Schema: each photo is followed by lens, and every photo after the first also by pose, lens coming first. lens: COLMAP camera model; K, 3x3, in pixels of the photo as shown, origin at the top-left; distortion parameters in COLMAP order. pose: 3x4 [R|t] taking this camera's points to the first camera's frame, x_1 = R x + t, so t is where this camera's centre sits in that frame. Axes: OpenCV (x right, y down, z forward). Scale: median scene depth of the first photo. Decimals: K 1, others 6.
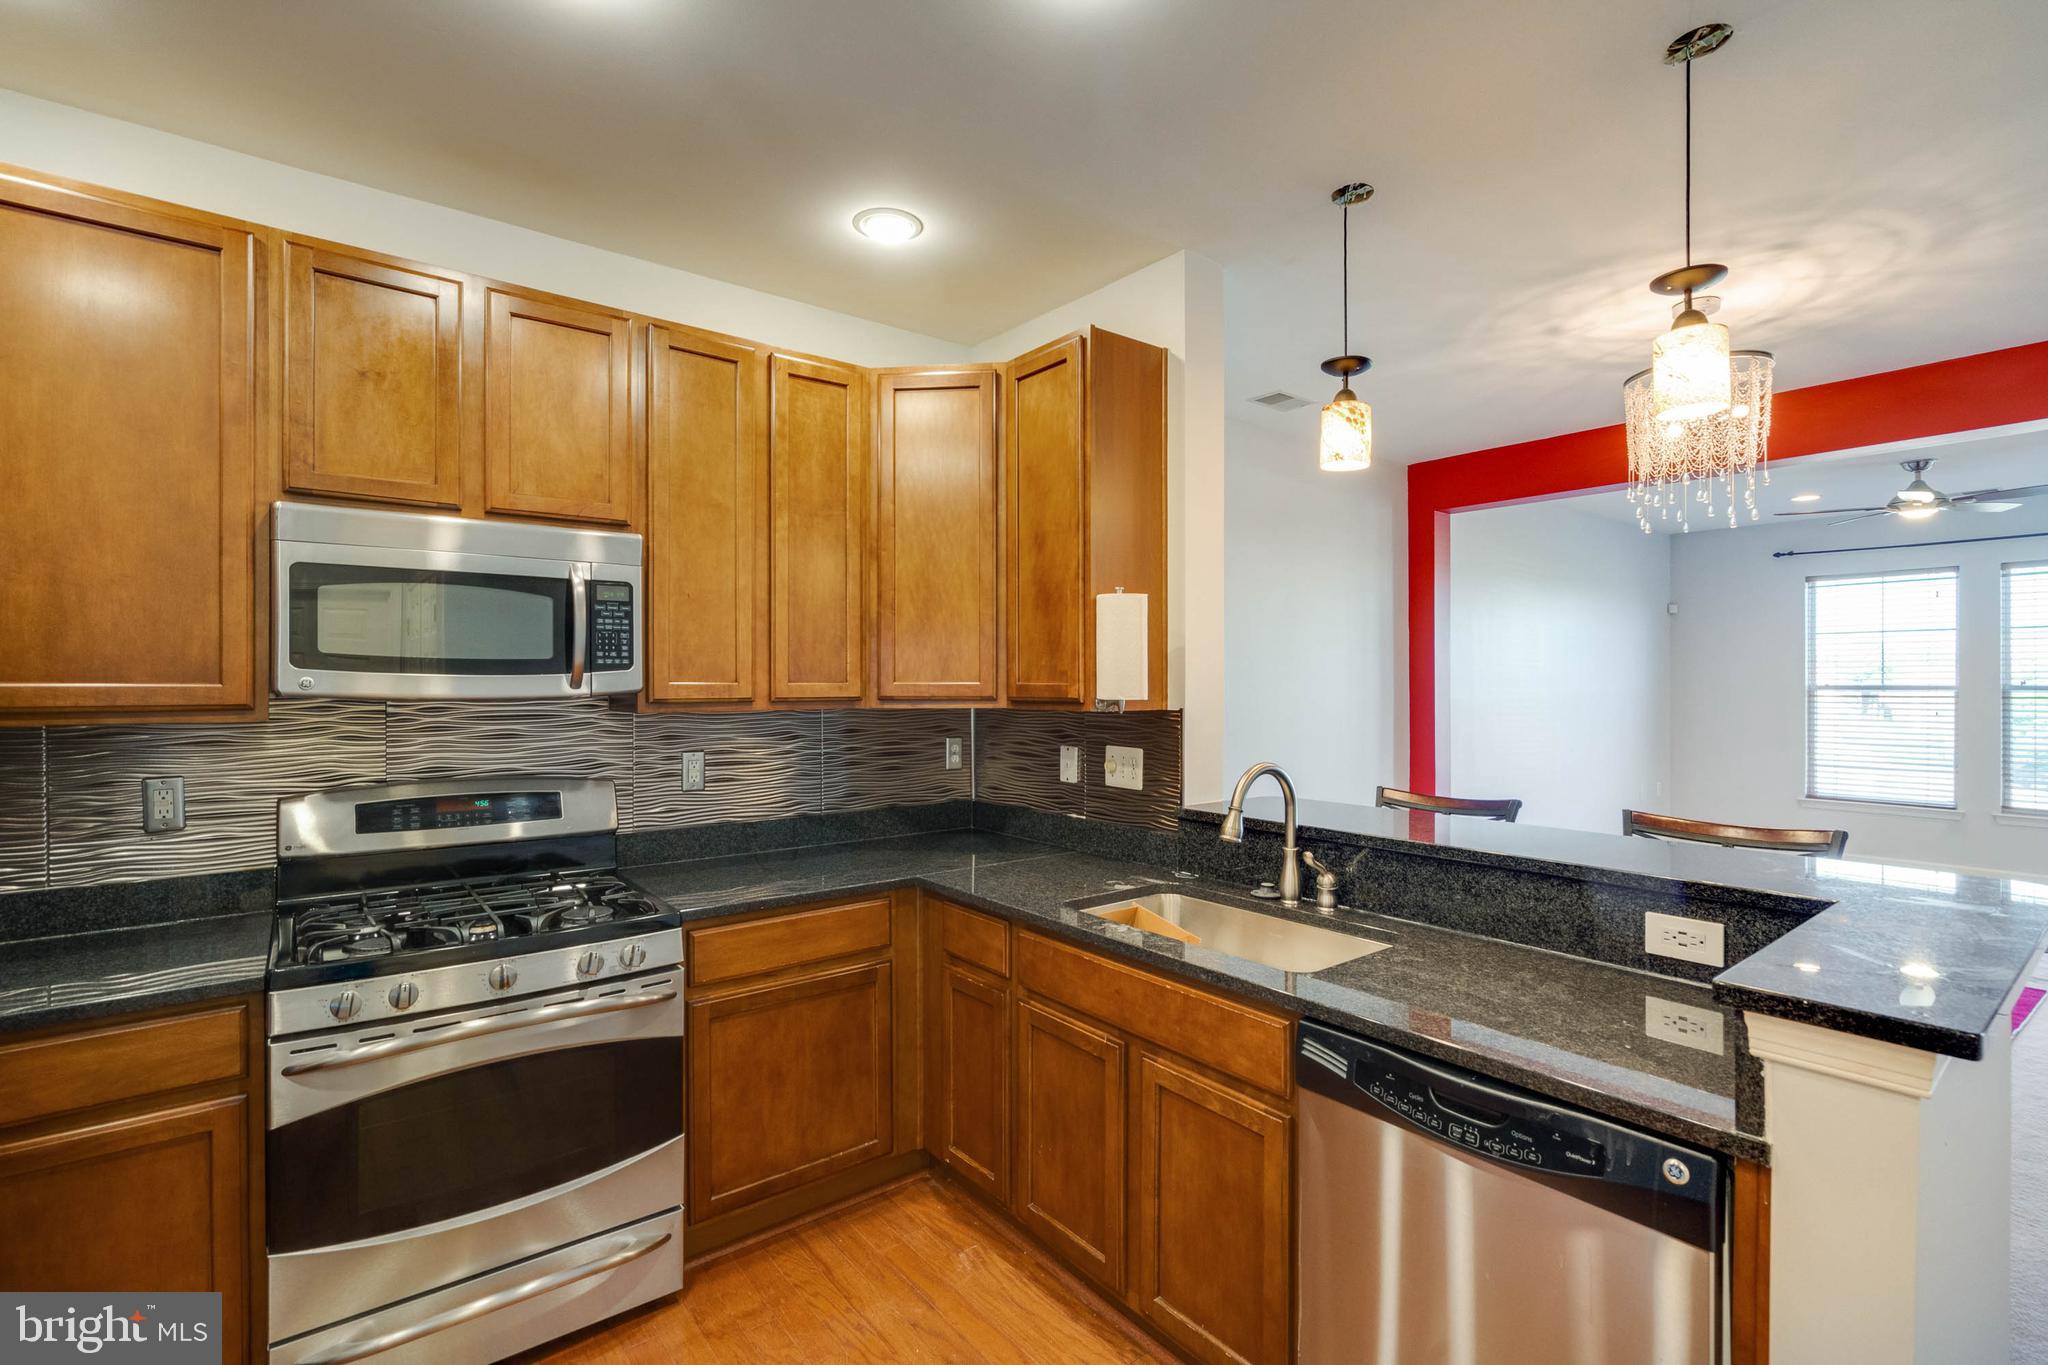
lens RADIAL K [[919.1, 0, 1024.0], [0, 919.1, 682.5], [0, 0, 1]] dist [0.001156, 0.000865]
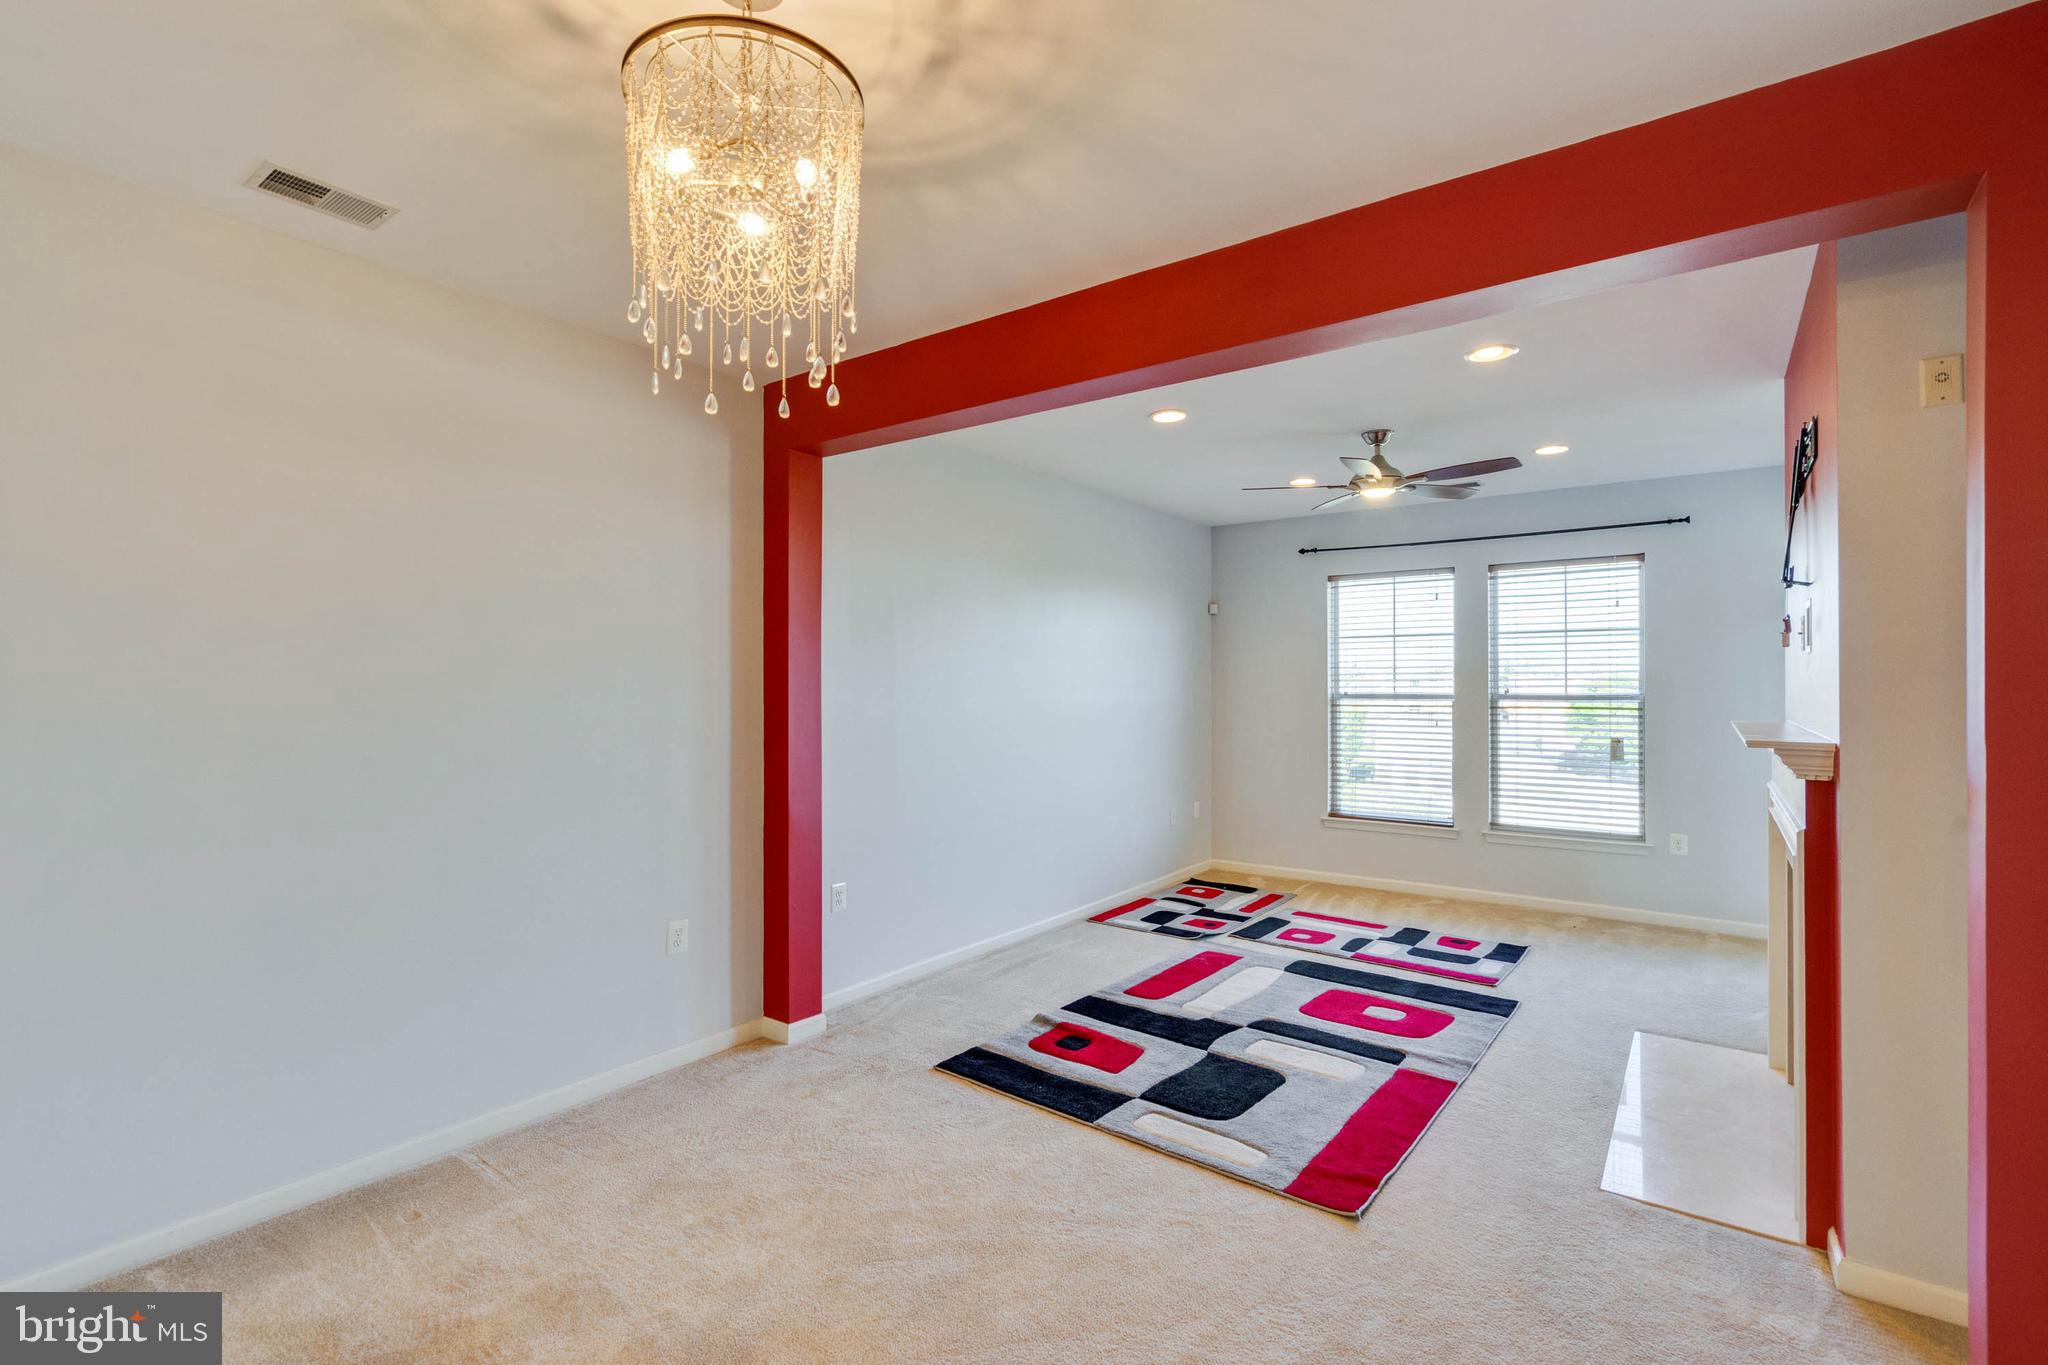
lens RADIAL K [[919.1, 0, 1024.0], [0, 919.1, 682.5], [0, 0, 1]] dist [0.001156, 0.000865]
pose [[0.965550, 0.004330, 0.260183, 0.929886], [-0.002668, 0.999974, -0.006743, -0.003605], [-0.260205, 0.005816, 0.965536, 0.565836]]
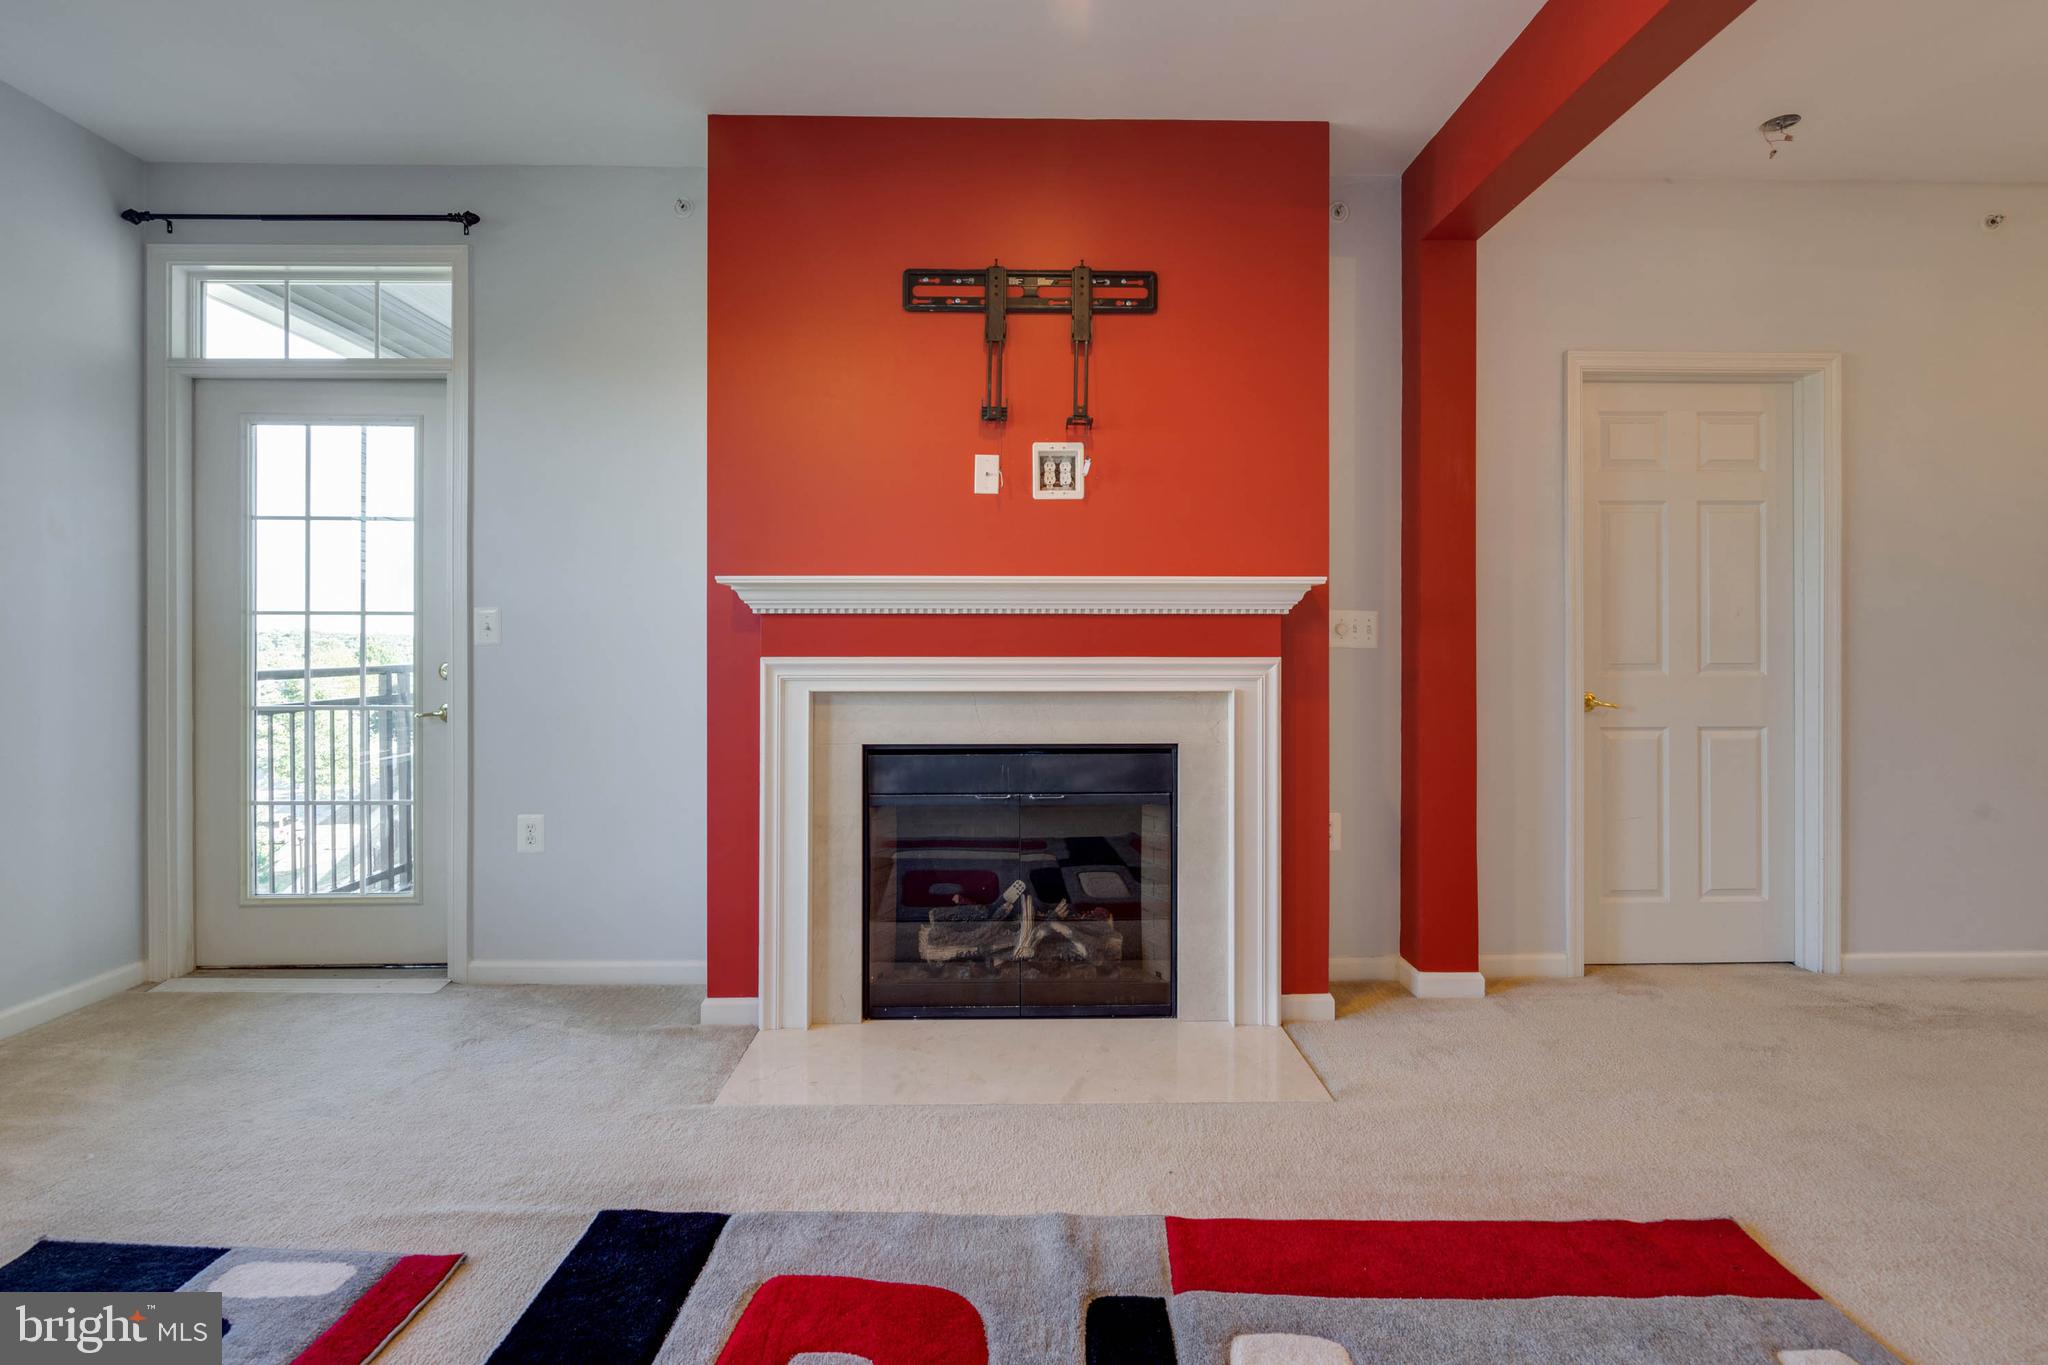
lens RADIAL K [[935.6, 0, 1026.1], [0, 935.6, 642.5], [0, 0, 1]] dist [-0.000815, 0.000186]
pose [[-0.800767, 0.002063, 0.598972, 1.554569], [0.003133, 0.999995, 0.000743, 0.125688], [-0.598968, 0.002472, -0.800769, 2.376602]]
